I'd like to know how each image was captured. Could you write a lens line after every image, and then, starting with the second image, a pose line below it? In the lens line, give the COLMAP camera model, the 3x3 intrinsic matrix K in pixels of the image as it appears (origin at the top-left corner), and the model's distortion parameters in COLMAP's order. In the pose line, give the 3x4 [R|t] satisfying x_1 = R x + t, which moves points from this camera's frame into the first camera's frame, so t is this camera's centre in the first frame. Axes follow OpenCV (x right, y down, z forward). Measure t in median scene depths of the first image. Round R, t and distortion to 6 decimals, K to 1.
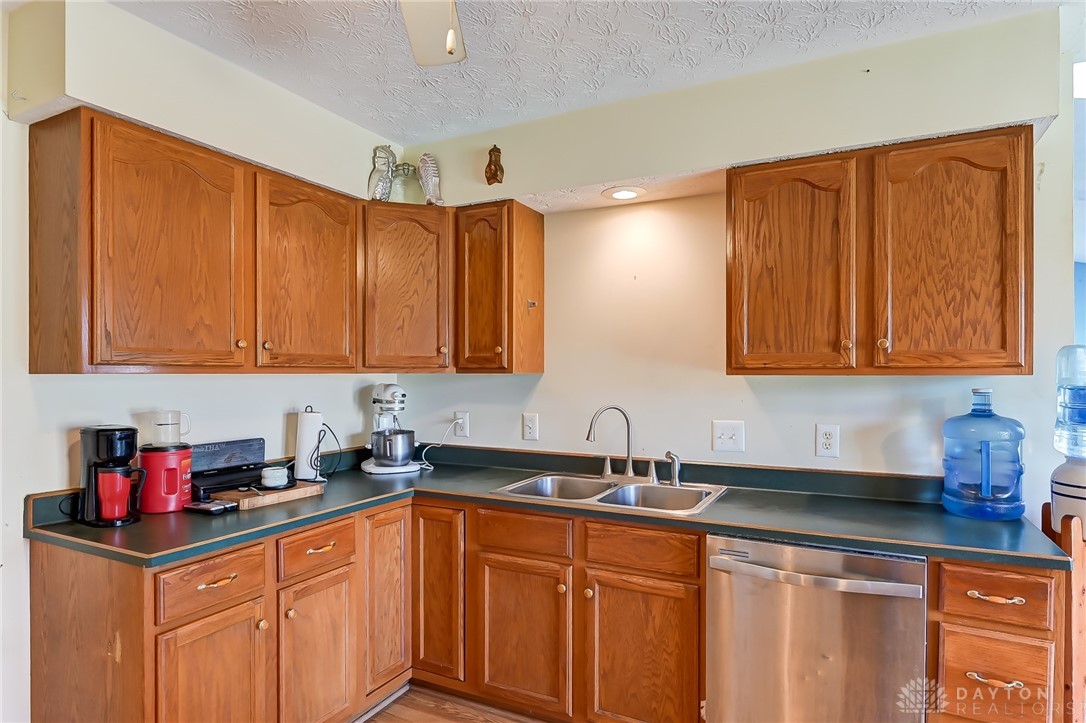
lens RADIAL K [[616.5, 0, 558.2], [0, 616.5, 372.2], [0, 0, 1]] dist [0.000267, 0.000696]
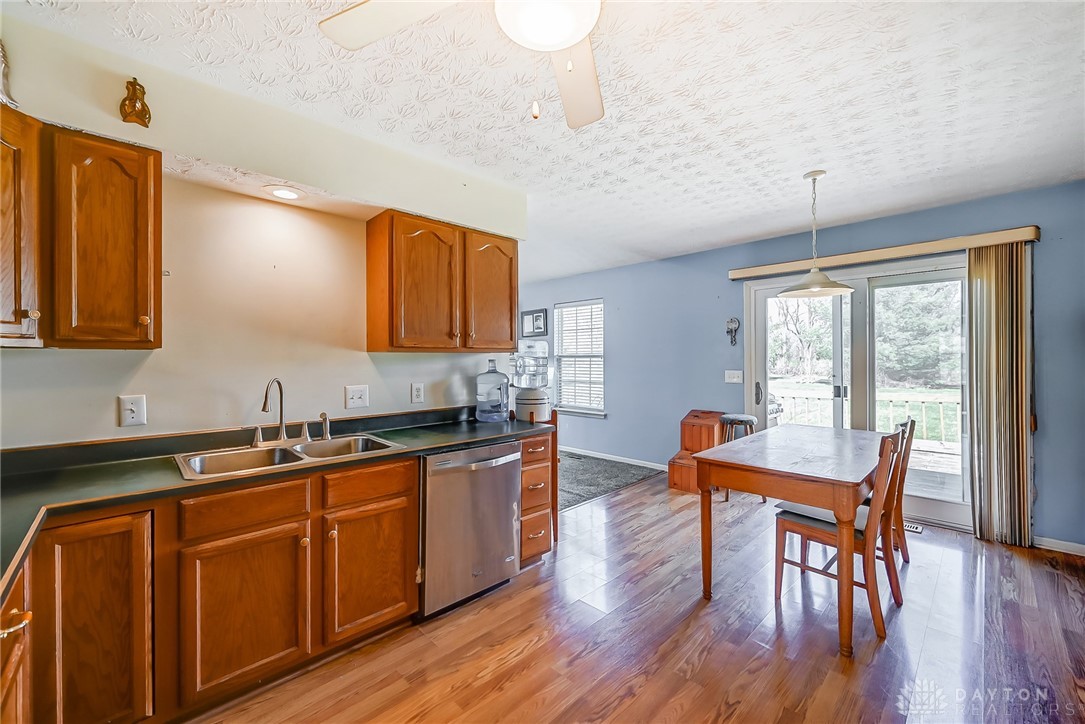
lens RADIAL K [[432.7, 0, 540.2], [0, 432.7, 357.7], [0, 0, 1]] dist [0.002047, -0.001407]
pose [[0.332570, 0.001132, 0.943078, -0.535085], [0.005774, 0.999978, -0.003237, 0.023074], [-0.943061, 0.006522, 0.332556, 0.310698]]
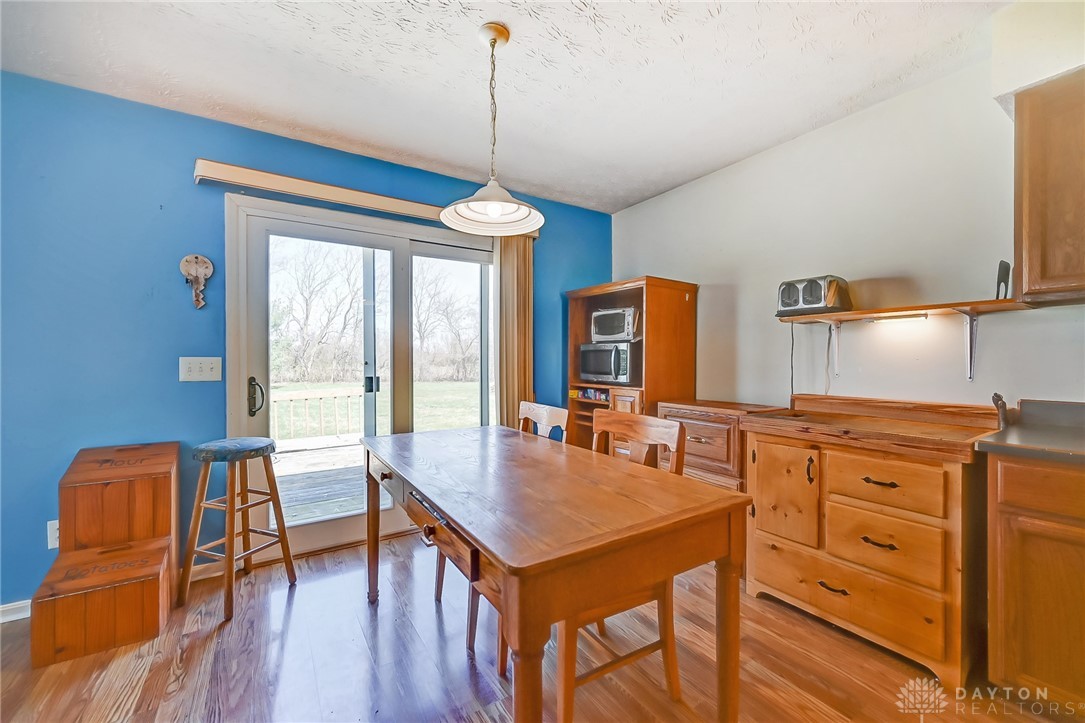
lens RADIAL K [[432.7, 0, 545.5], [0, 432.7, 361.7], [0, 0, 1]] dist [0.002047, -0.001407]
pose [[-0.862466, 0.003031, 0.506106, 0.314531], [0.004557, 0.999988, 0.001777, 0.086676], [-0.506094, 0.003839, -0.862470, 0.580852]]
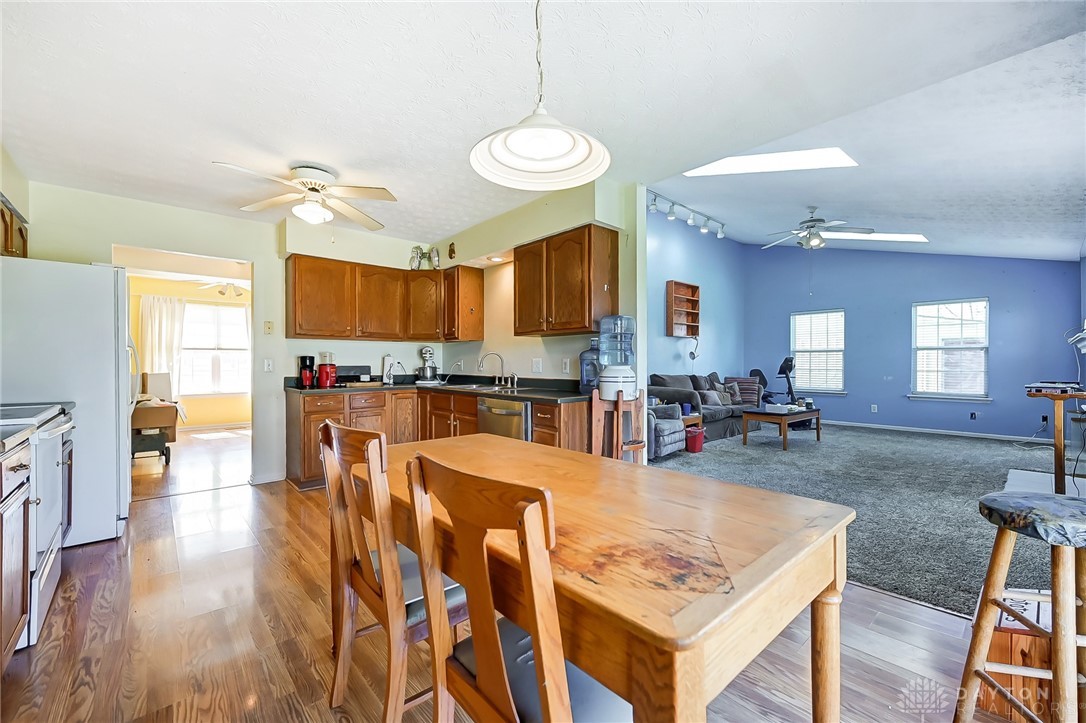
lens RADIAL K [[433.1, 0, 550.4], [0, 433.1, 366.1], [0, 0, 1]] dist [0.002047, -0.001407]
pose [[0.932128, 0.002804, -0.362118, 0.936492], [0.000625, 0.999956, 0.009351, 0.096480], [0.362129, -0.008943, 0.932085, -0.447571]]
